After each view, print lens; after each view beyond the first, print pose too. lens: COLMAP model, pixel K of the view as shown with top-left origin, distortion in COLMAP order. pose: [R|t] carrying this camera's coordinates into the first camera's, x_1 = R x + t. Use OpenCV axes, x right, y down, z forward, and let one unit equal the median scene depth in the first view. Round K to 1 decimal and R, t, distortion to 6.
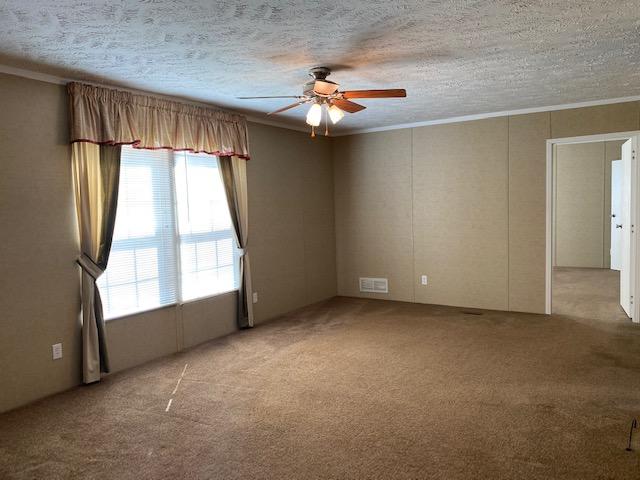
lens RADIAL K [[495.9, 0, 320.0], [0, 495.9, 240.0], [0, 0, 1]] dist [-0.001894, -0.000064]
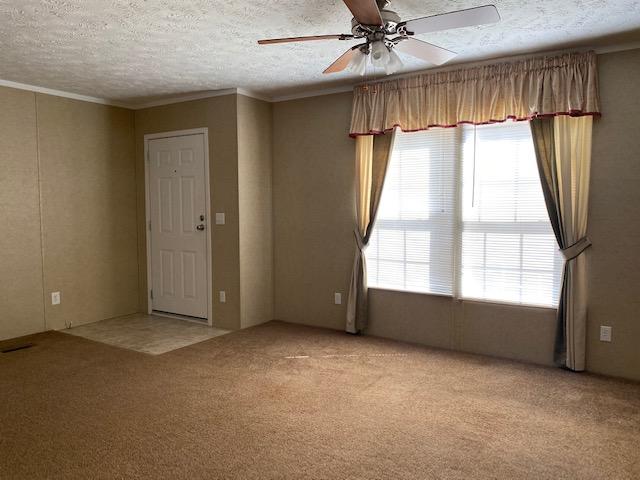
lens RADIAL K [[495.9, 0, 320.0], [0, 495.9, 240.0], [0, 0, 1]] dist [-0.001894, -0.000064]
pose [[-0.046302, 0.118570, -0.991866, 0.632663], [-0.057482, 0.990969, 0.121146, -0.072837], [0.997272, 0.062624, -0.039068, 0.818579]]
